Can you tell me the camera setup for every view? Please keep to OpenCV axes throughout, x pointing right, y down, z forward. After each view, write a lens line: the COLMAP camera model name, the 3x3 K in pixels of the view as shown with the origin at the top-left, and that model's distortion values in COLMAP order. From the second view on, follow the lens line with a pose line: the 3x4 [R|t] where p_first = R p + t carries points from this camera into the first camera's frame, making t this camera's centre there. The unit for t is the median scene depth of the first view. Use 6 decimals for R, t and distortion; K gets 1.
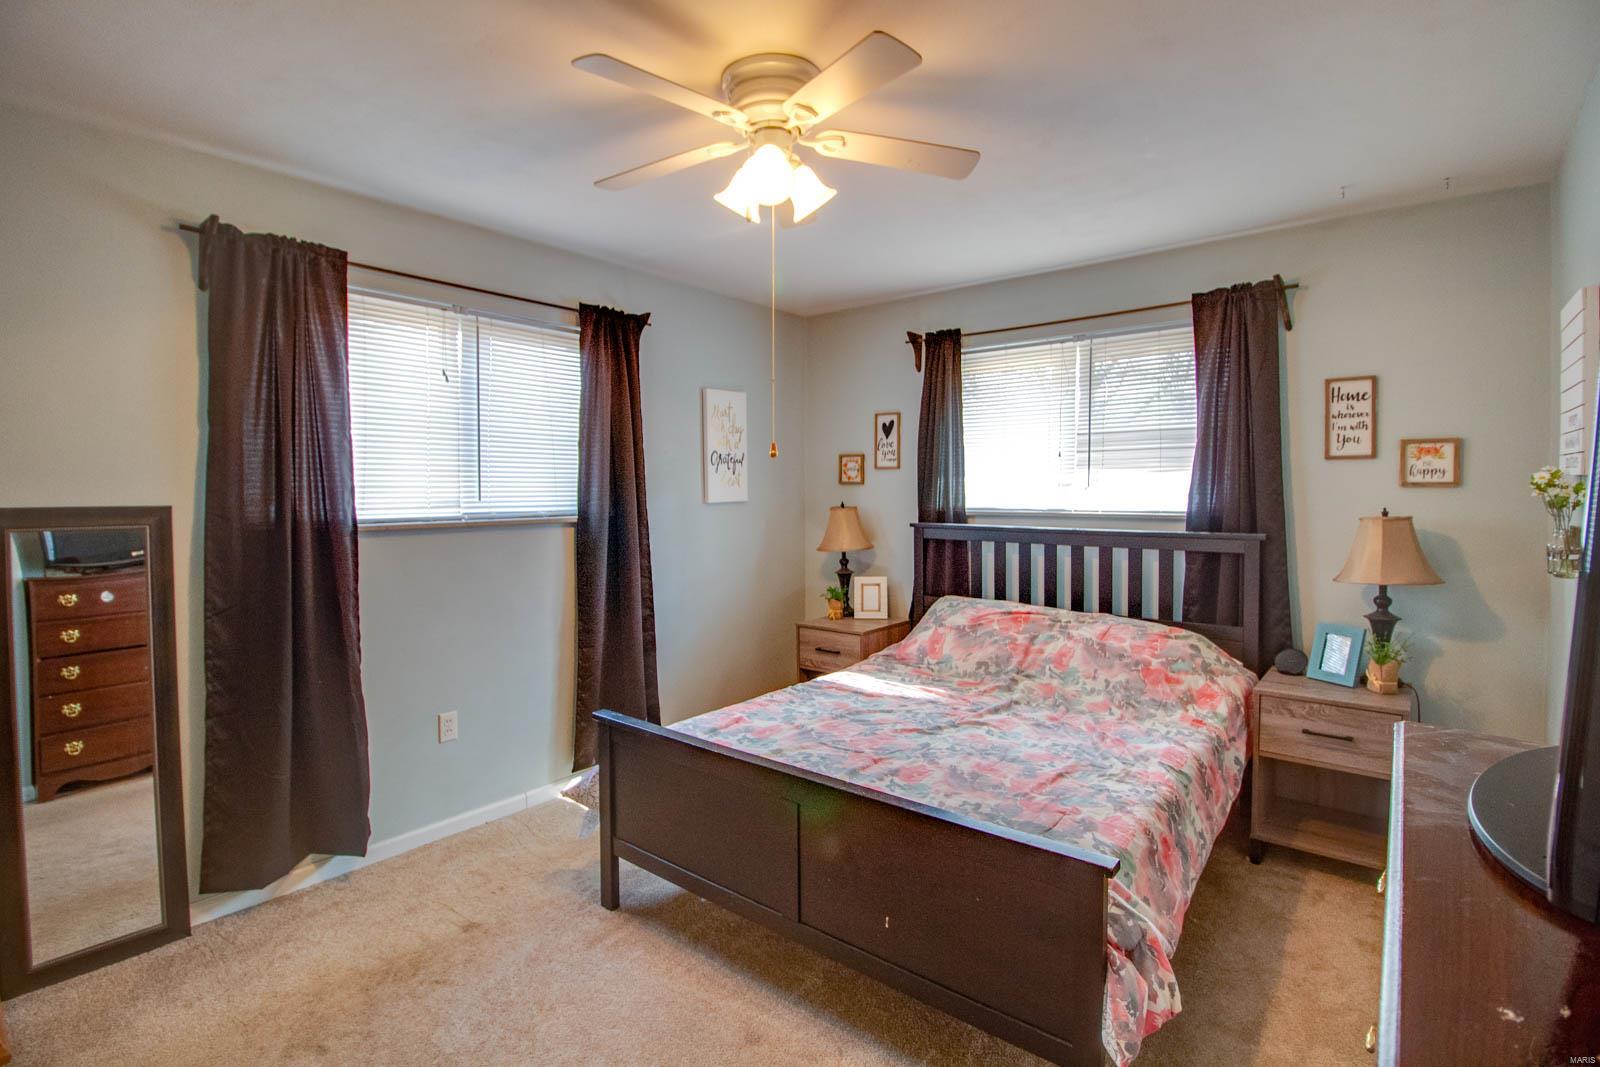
lens RADIAL K [[748.9, 0, 793.1], [0, 748.9, 506.8], [0, 0, 1]] dist [-0.002881, -0.010270]
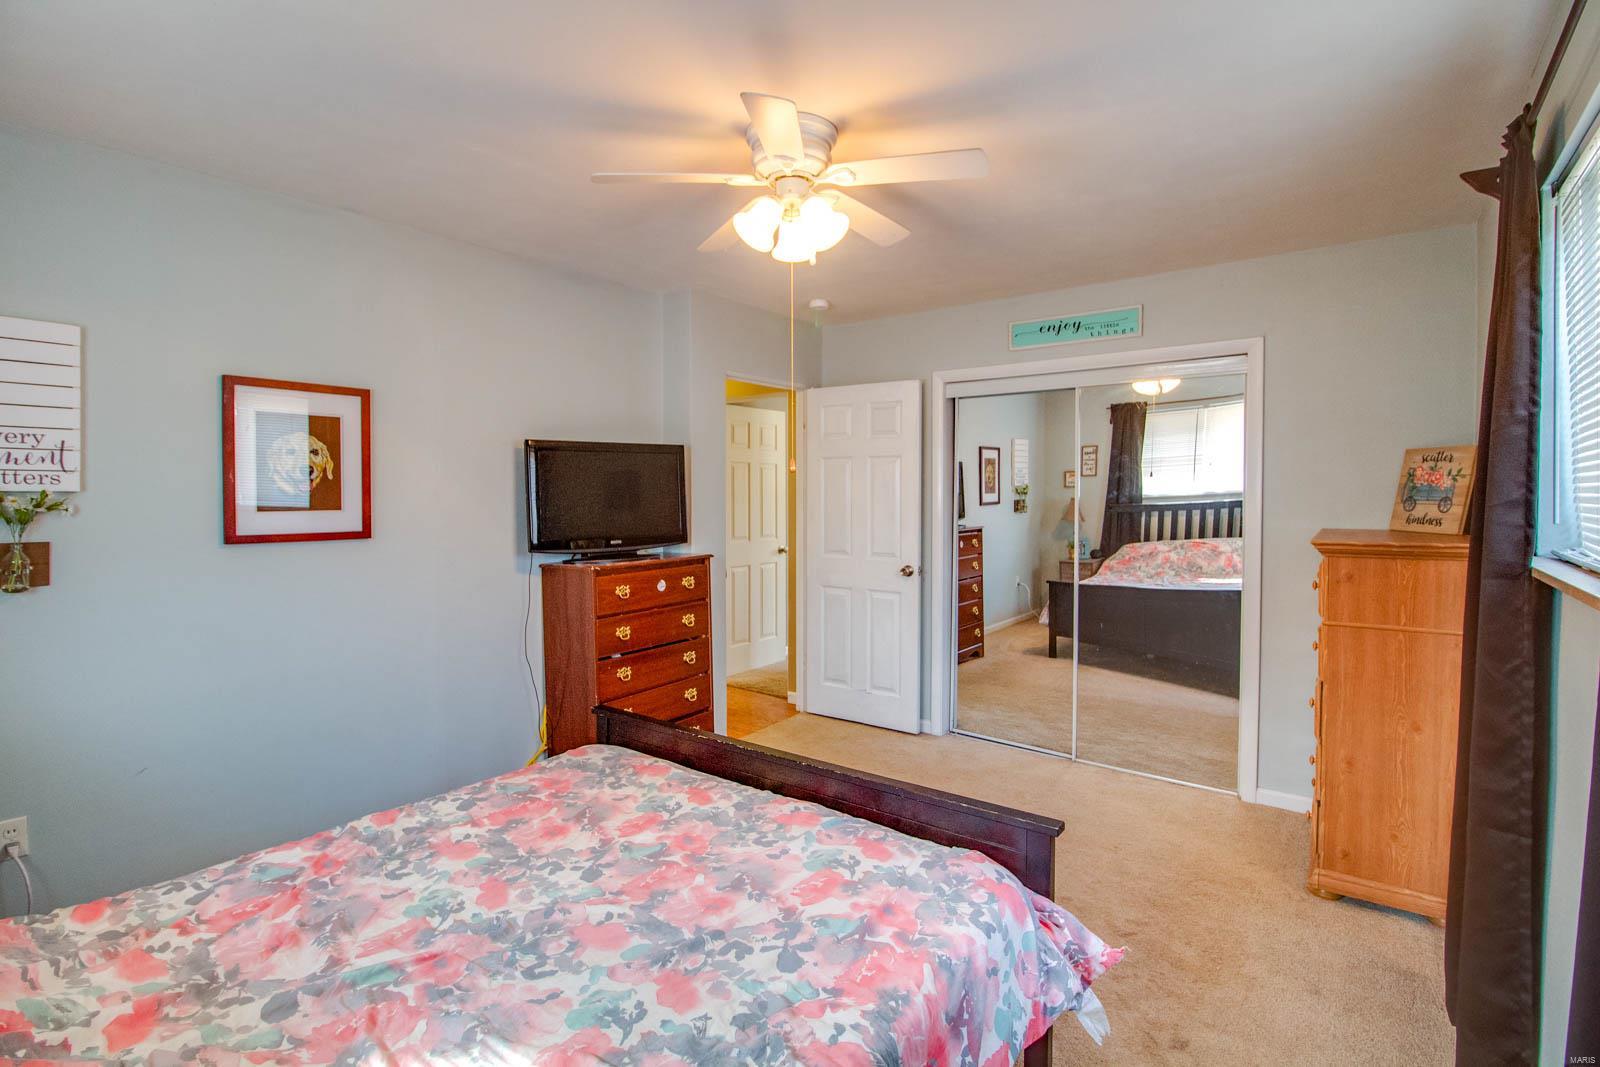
lens RADIAL K [[748.9, 0, 793.1], [0, 748.9, 506.8], [0, 0, 1]] dist [-0.002881, -0.010270]
pose [[-0.999173, 0.004705, -0.040396, 0.013628], [0.003110, 0.999216, 0.039466, -0.047245], [0.040550, 0.039308, -0.998404, 1.658991]]
